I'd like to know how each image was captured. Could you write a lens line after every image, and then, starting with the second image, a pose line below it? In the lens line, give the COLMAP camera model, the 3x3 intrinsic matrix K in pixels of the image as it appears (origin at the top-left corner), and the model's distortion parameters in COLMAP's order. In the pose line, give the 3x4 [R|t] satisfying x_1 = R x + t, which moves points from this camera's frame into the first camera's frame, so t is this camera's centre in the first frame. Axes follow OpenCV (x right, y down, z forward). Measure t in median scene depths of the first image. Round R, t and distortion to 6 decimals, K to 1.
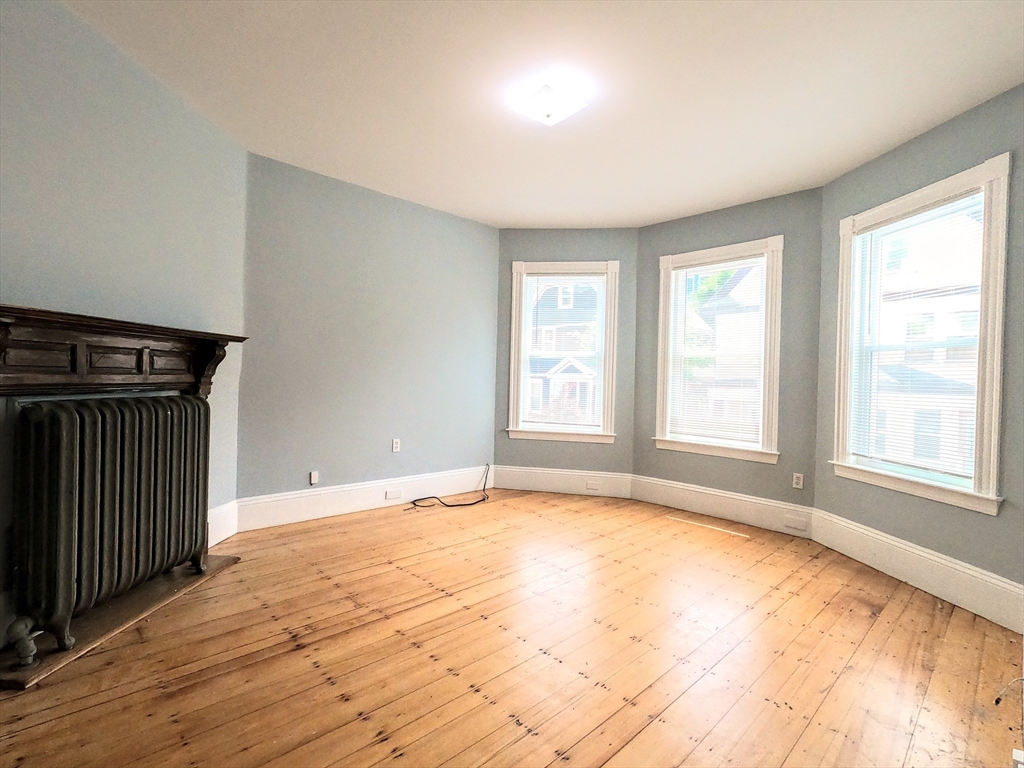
lens RADIAL K [[488.0, 0, 512.0], [0, 488.0, 384.0], [0, 0, 1]] dist [-0.000956, -0.000250]
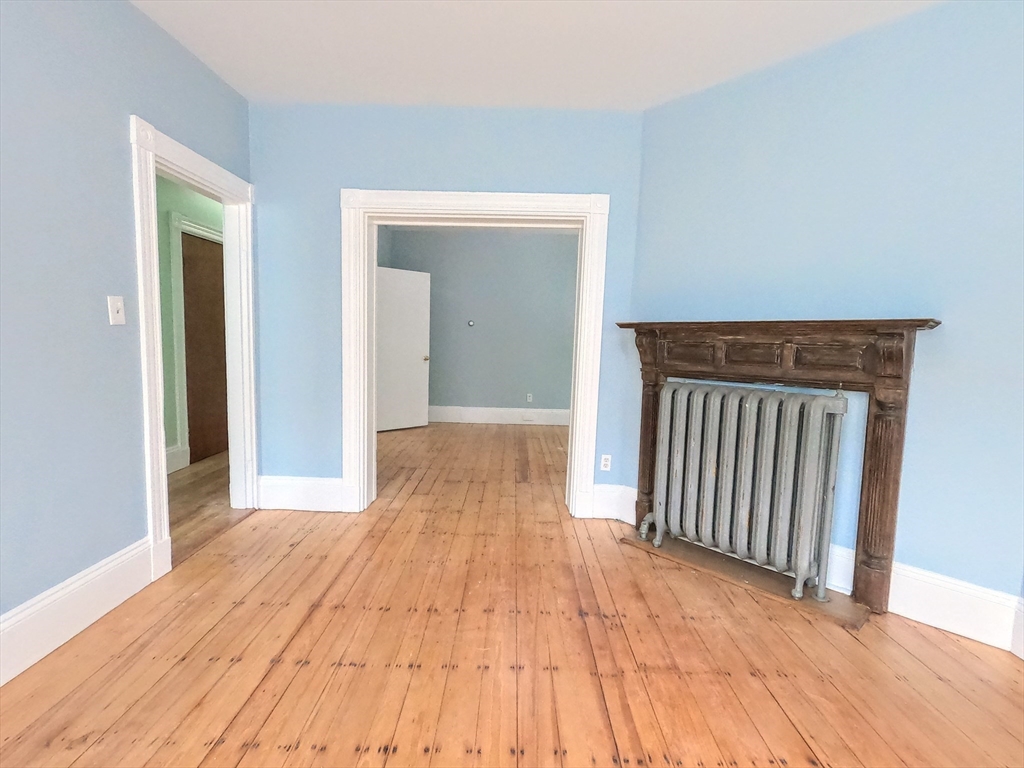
lens RADIAL K [[488.0, 0, 512.0], [0, 488.0, 384.0], [0, 0, 1]] dist [-0.000956, -0.000250]
pose [[-0.697296, 0.020984, -0.716476, 0.255701], [-0.052097, 0.995444, 0.079856, -0.028503], [0.714888, 0.093009, -0.693026, 0.918011]]
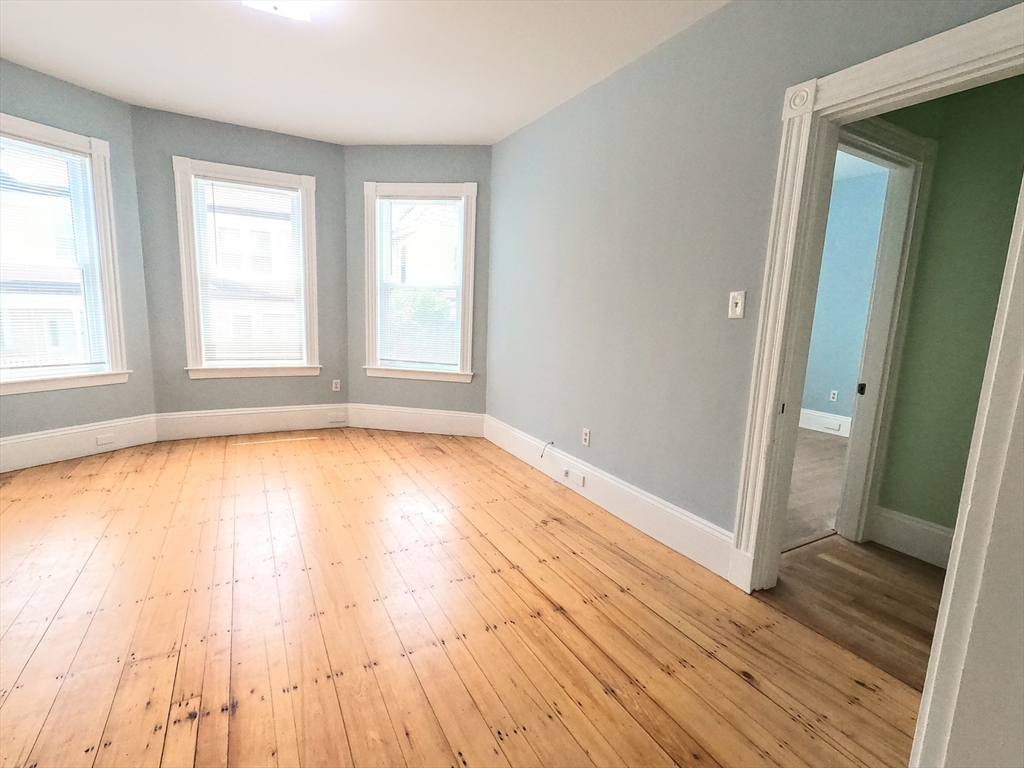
lens RADIAL K [[488.0, 0, 512.0], [0, 488.0, 384.0], [0, 0, 1]] dist [-0.000956, -0.000250]
pose [[0.266226, -0.168936, 0.948991, -0.543029], [-0.024926, 0.982986, 0.181980, -0.052751], [-0.963588, -0.072103, 0.257486, 0.248014]]
